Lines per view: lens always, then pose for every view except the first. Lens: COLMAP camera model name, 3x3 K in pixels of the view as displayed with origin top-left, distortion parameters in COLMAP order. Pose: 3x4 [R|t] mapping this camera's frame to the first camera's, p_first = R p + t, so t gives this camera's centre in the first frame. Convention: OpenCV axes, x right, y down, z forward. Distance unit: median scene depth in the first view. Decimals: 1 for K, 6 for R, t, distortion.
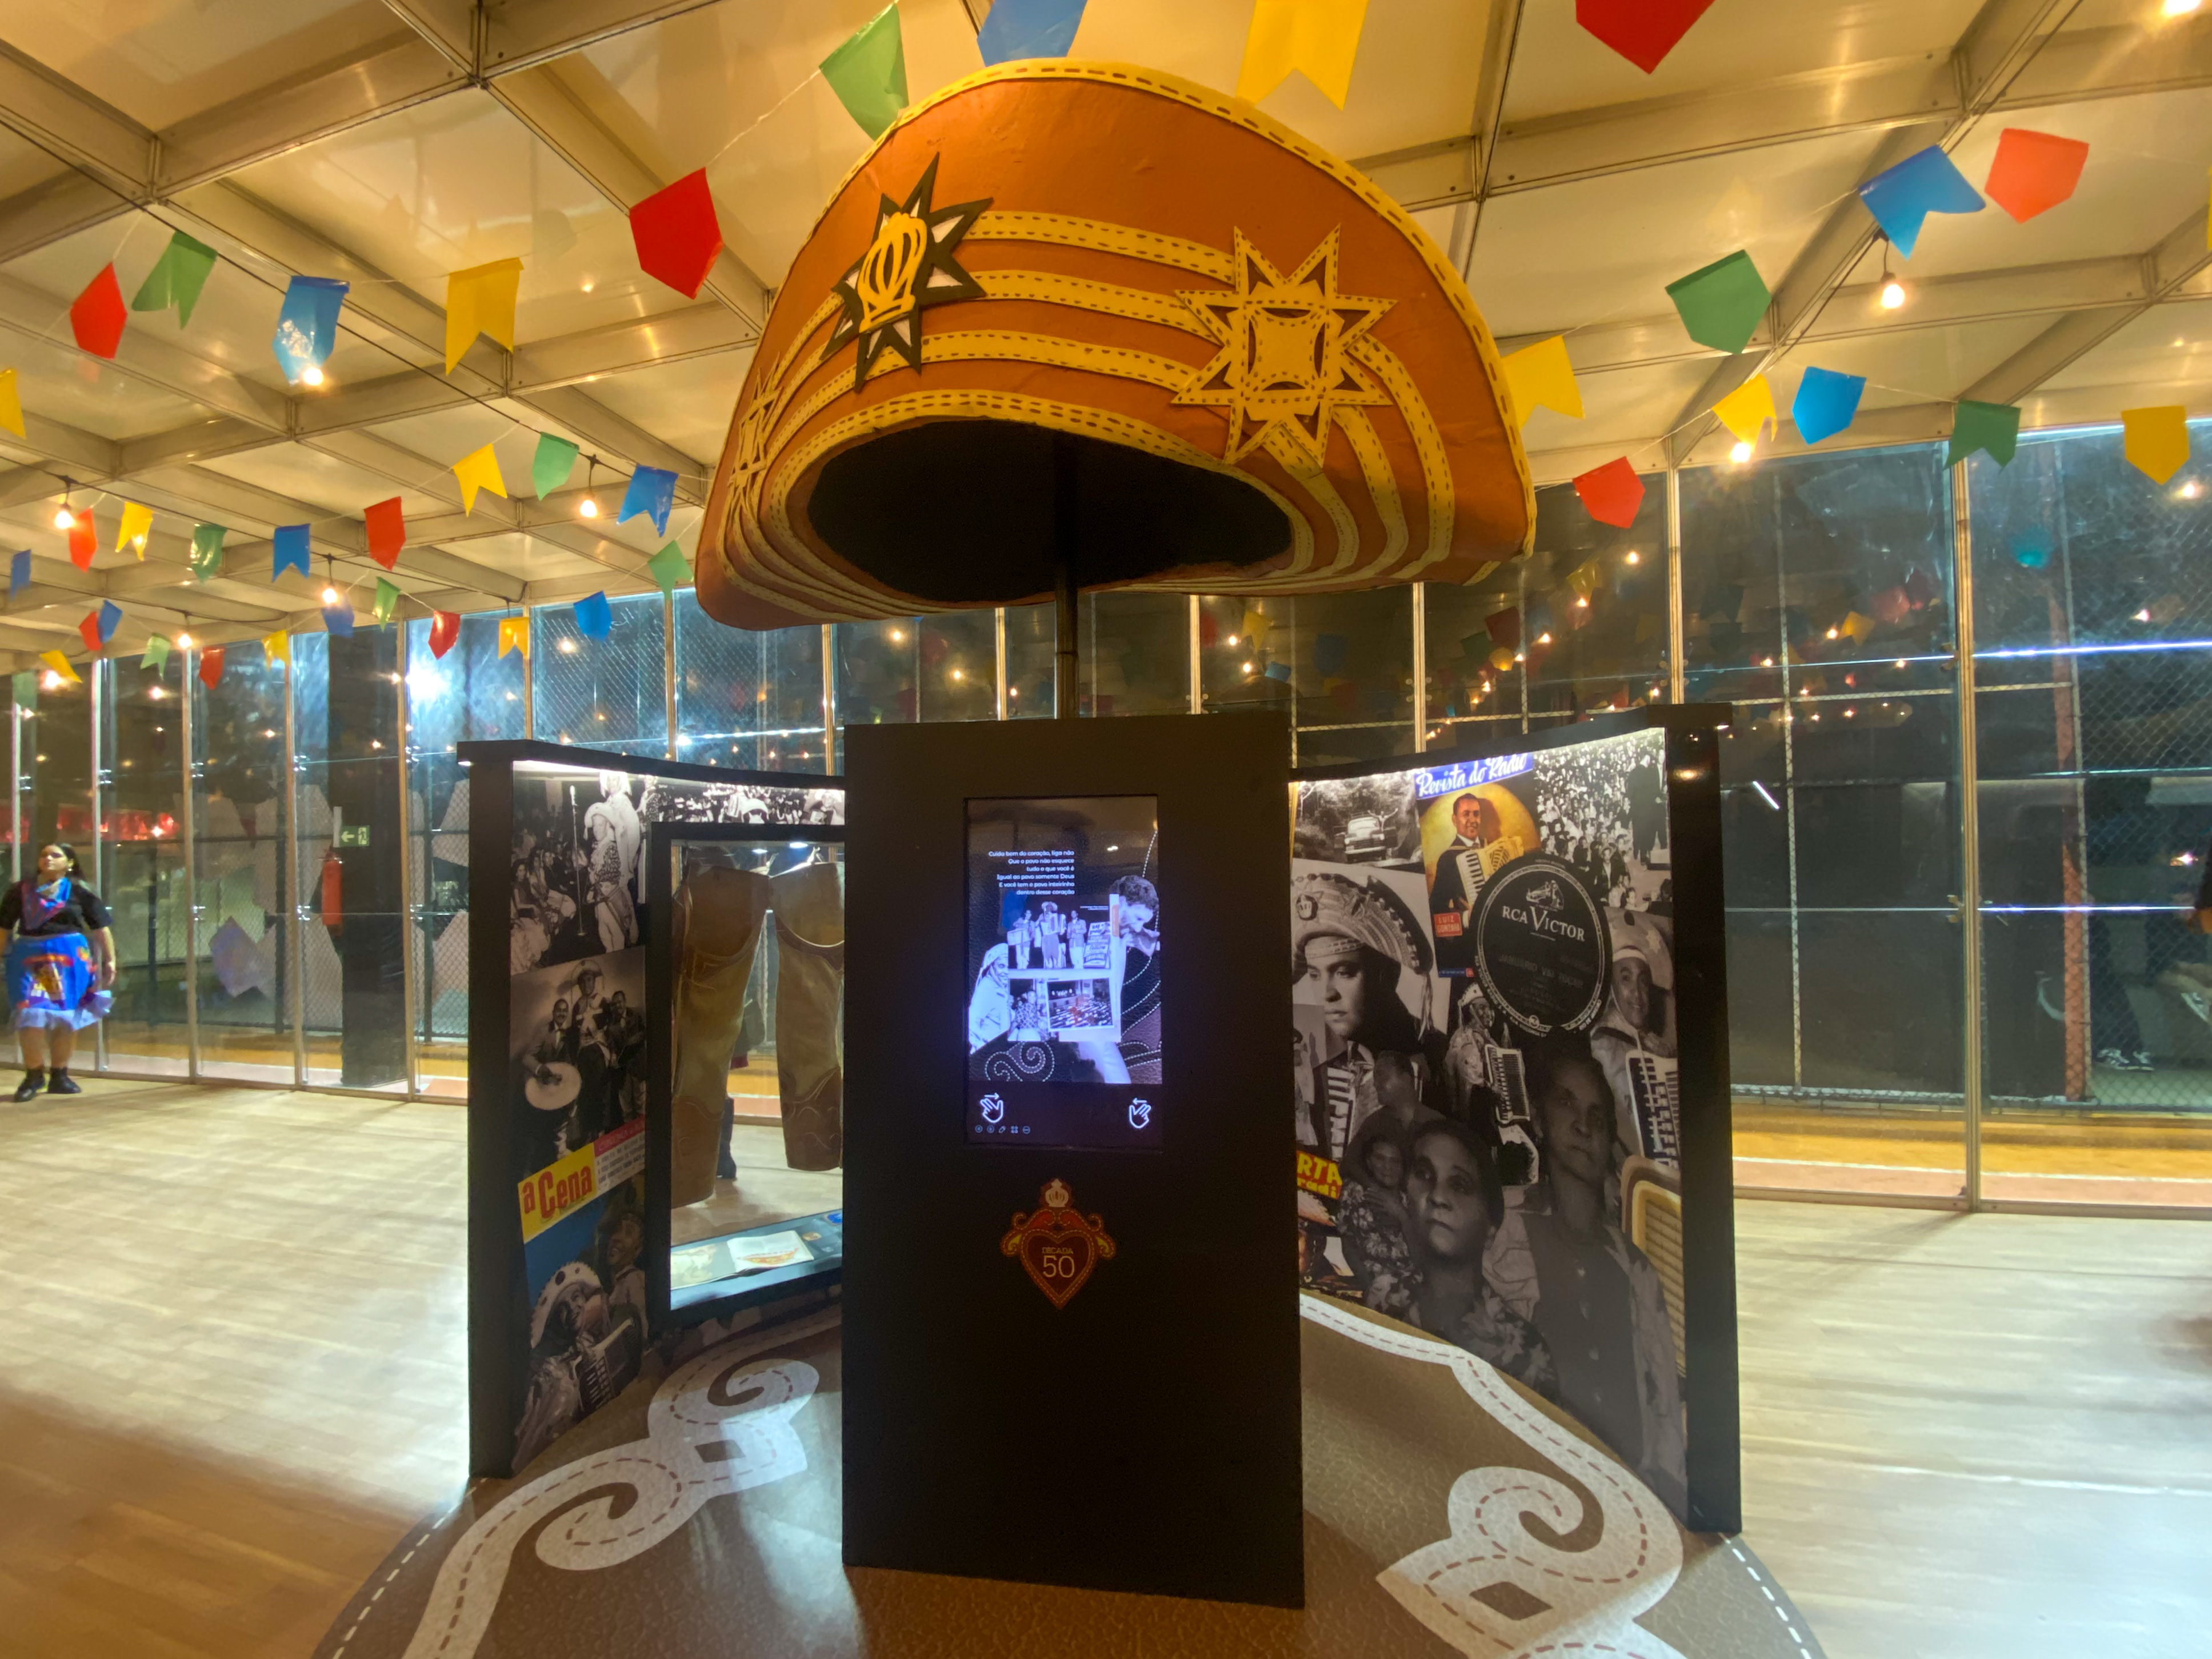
lens RADIAL K [[881.8, 0, 1099.0], [0, 881.8, 855.1], [0, 0, 1]] dist [0.028864, -0.025069]
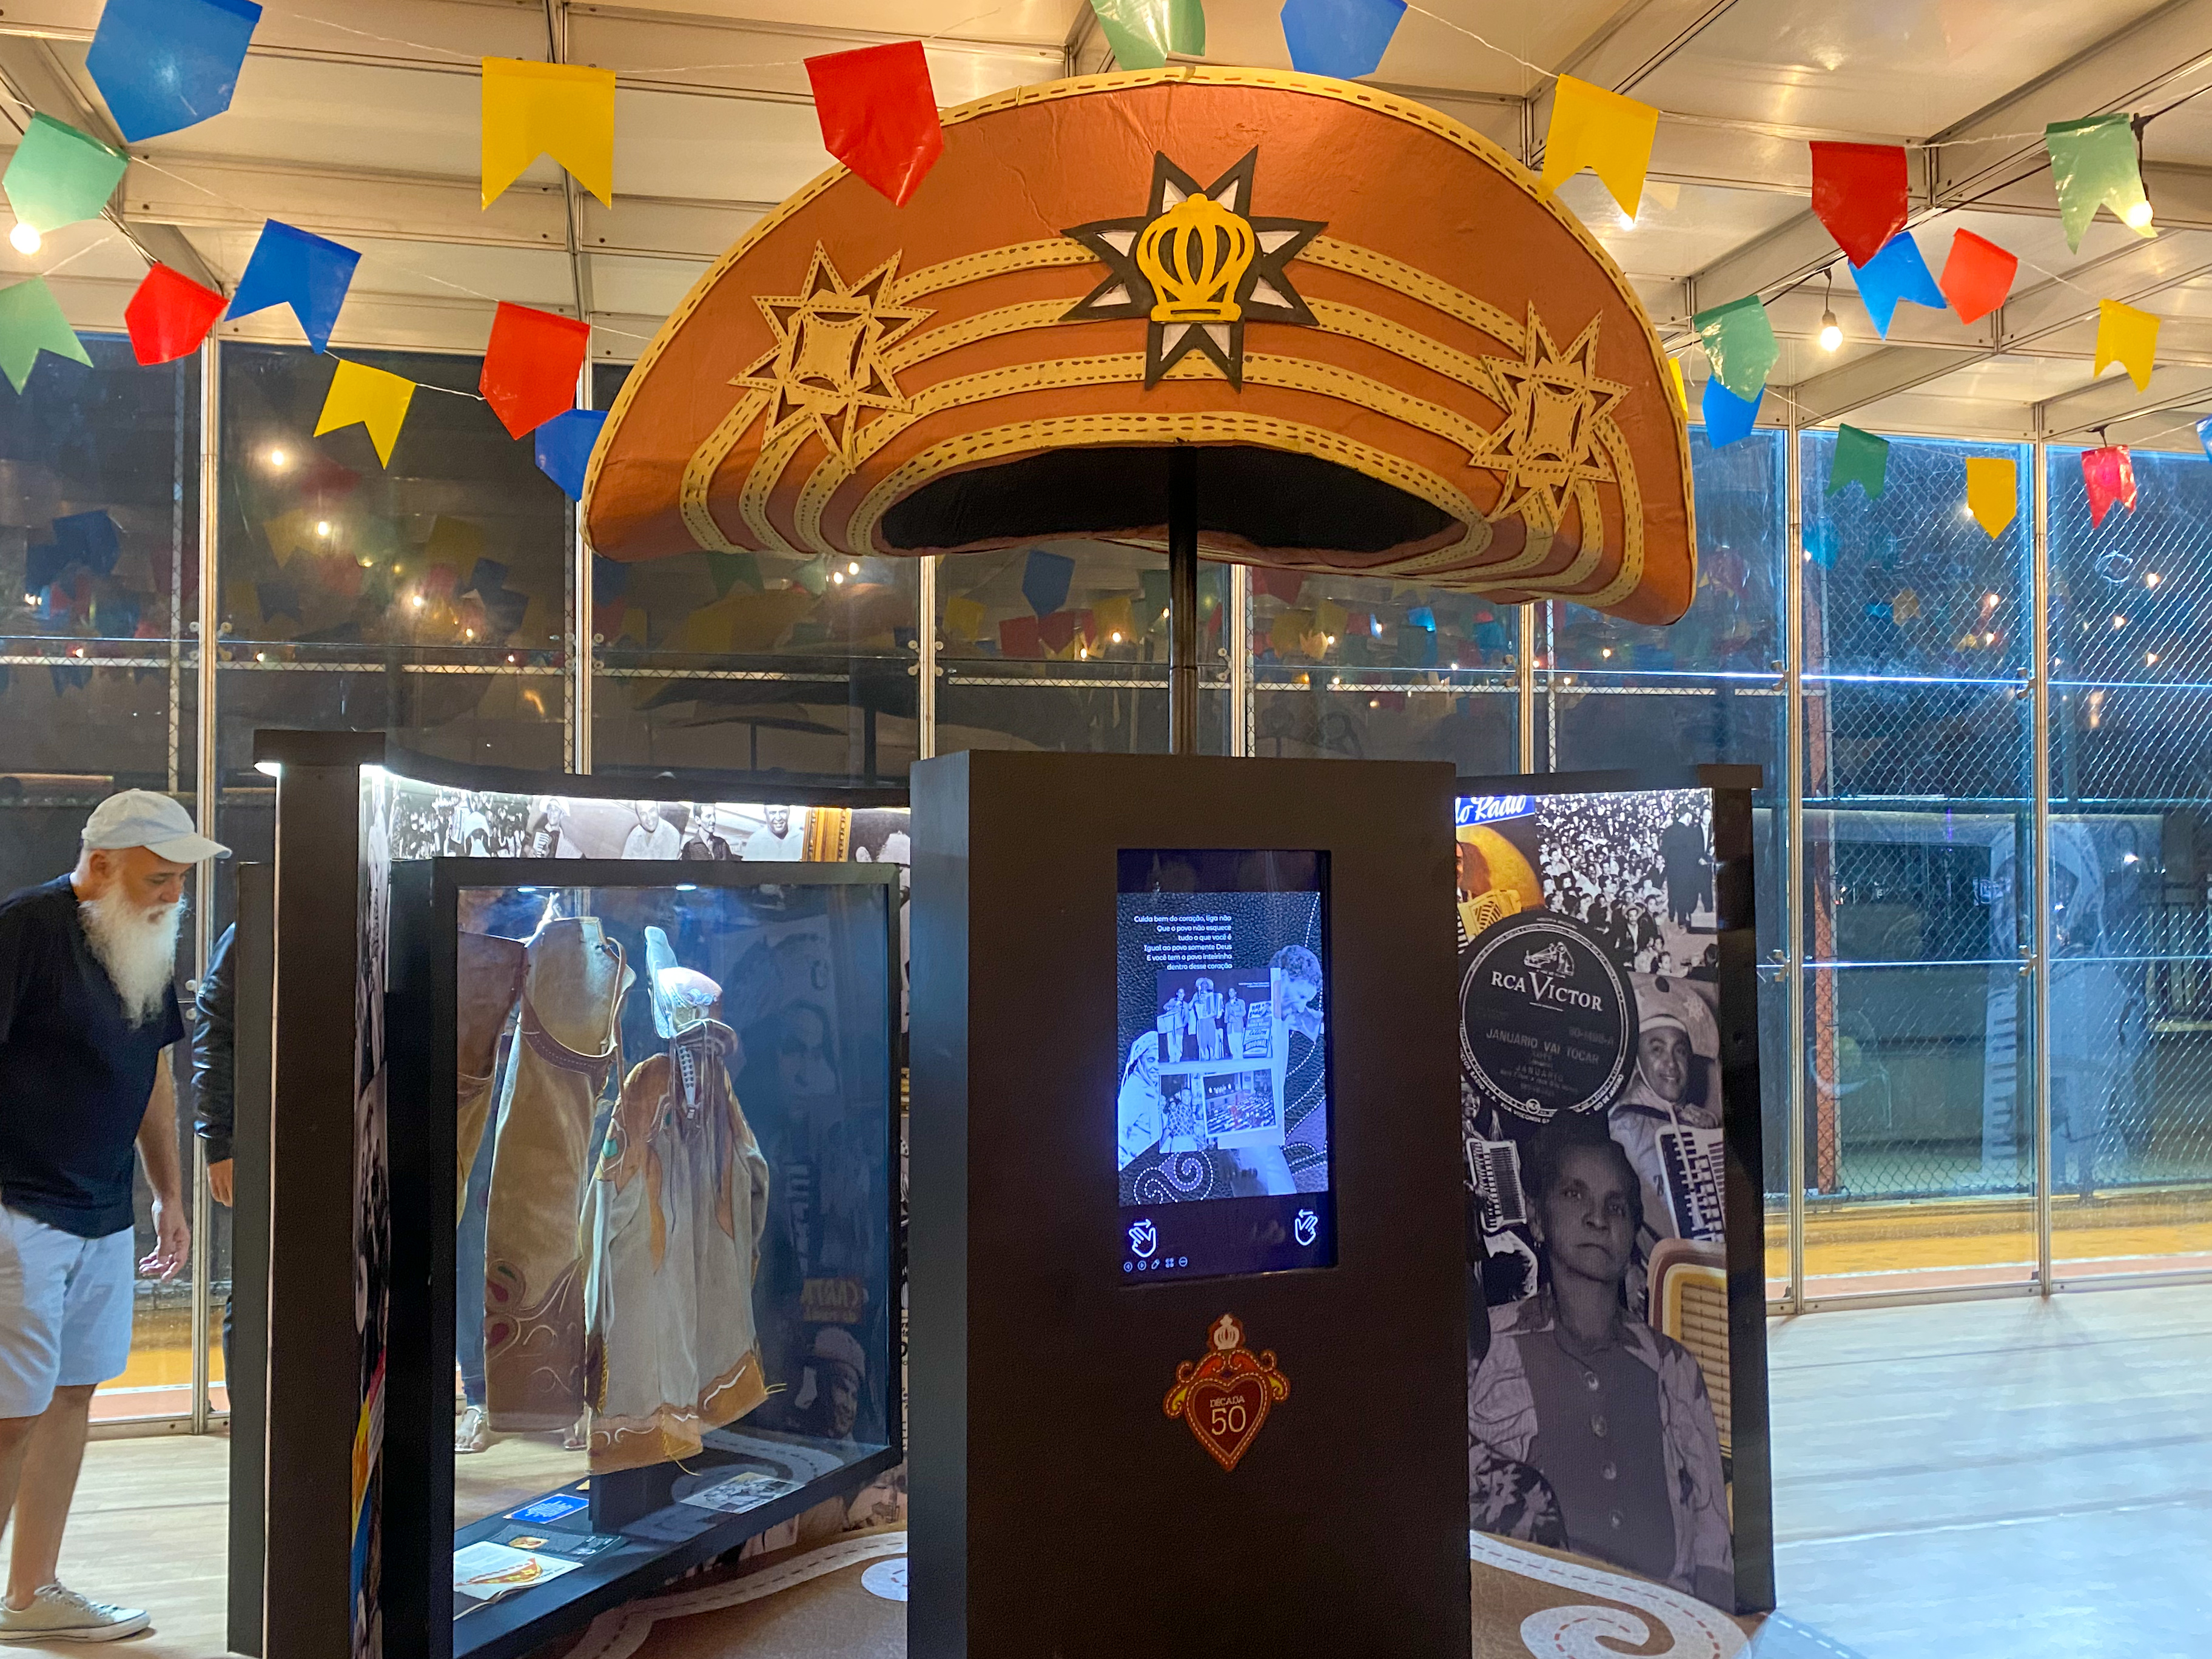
lens RADIAL K [[1706.5, 0, 1106.0], [0, 1706.5, 829.5], [0, 0, 1]] dist [0.108507, -0.229315]
pose [[0.874672, 0.023227, 0.484159, -0.847338], [-0.013108, 0.999619, -0.024275, -0.042826], [-0.484538, 0.014887, 0.874643, -0.325357]]
